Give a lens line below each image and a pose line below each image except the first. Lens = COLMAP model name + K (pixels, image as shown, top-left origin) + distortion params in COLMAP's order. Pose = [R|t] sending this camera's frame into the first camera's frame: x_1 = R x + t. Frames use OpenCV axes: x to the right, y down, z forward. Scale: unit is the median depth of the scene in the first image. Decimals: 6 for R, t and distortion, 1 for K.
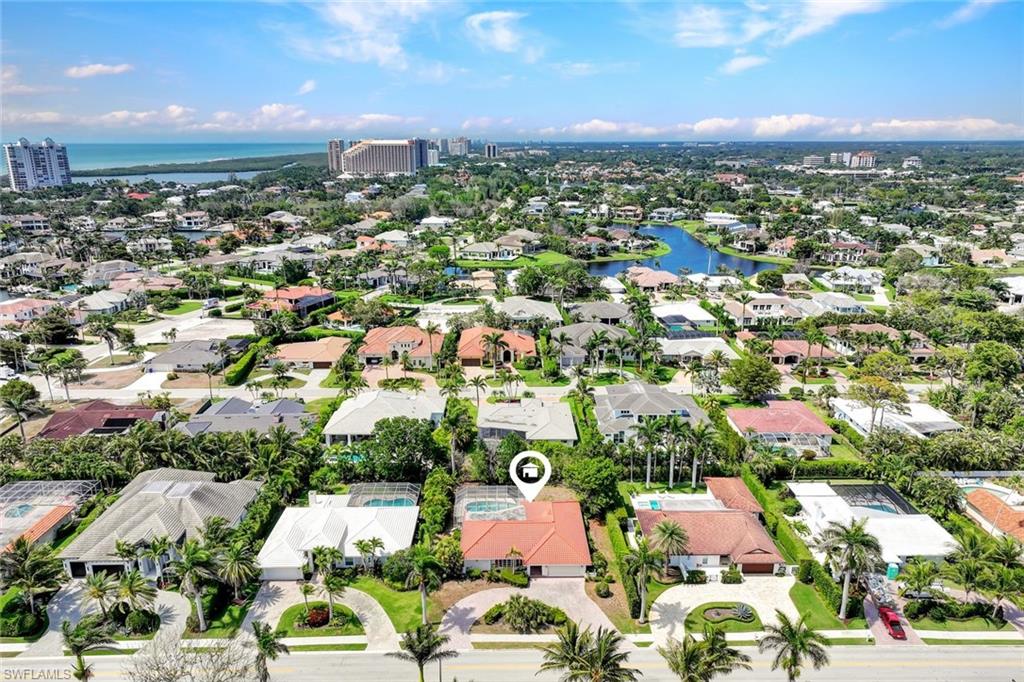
lens RADIAL K [[713.8, 0, 512.0], [0, 713.8, 341.0], [0, 0, 1]] dist [0.003447, 0.003636]
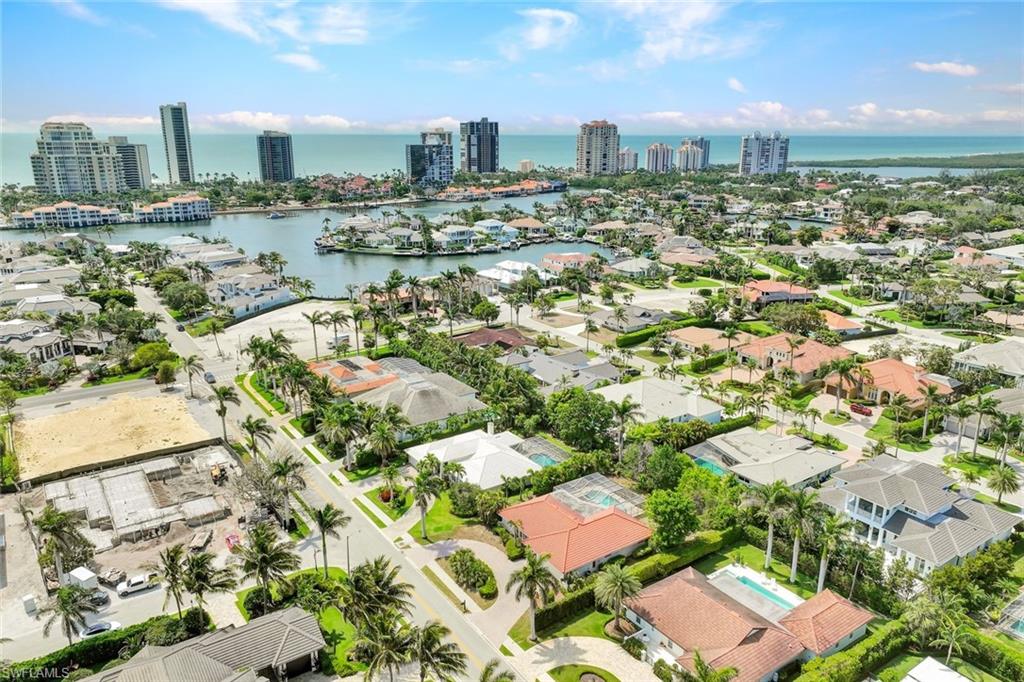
lens RADIAL K [[713.8, 0, 512.0], [0, 713.8, 341.0], [0, 0, 1]] dist [0.003447, 0.003636]
pose [[0.565961, 0.234520, -0.790372, 0.748768], [-0.227386, 0.965906, 0.123780, -0.090530], [0.792454, 0.109665, 0.599992, 0.331609]]
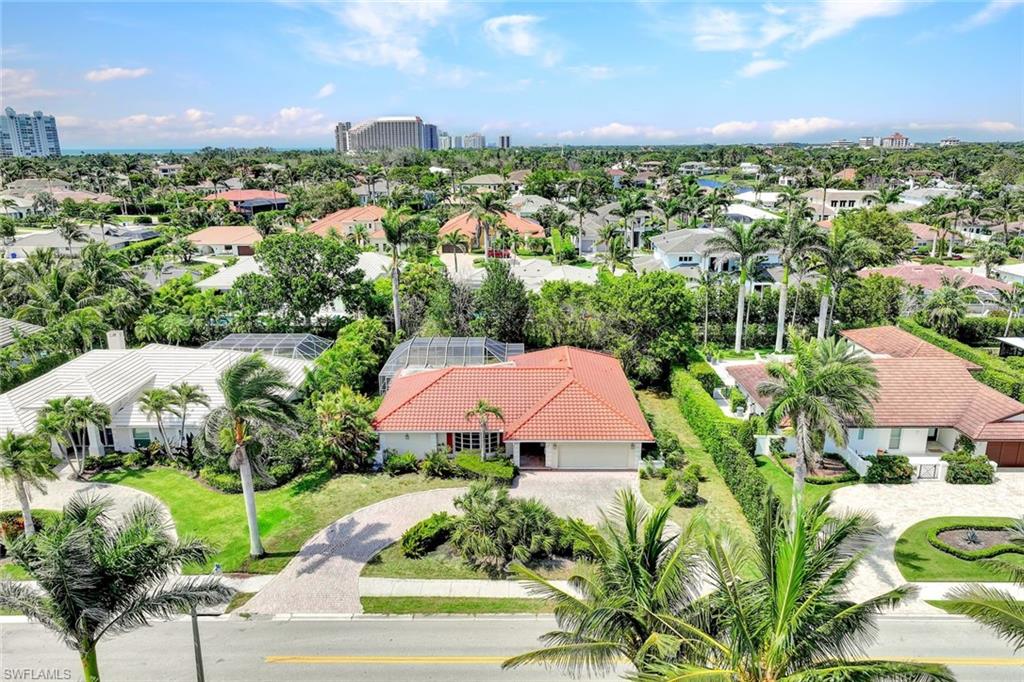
lens RADIAL K [[720.3, 0, 512.0], [0, 720.3, 341.0], [0, 0, 1]] dist [0.006864, -0.001404]
pose [[0.999791, 0.003196, -0.020185, 0.029324], [-0.003267, 0.999989, -0.003492, 0.248967], [0.020174, 0.003558, 0.999790, 0.534171]]
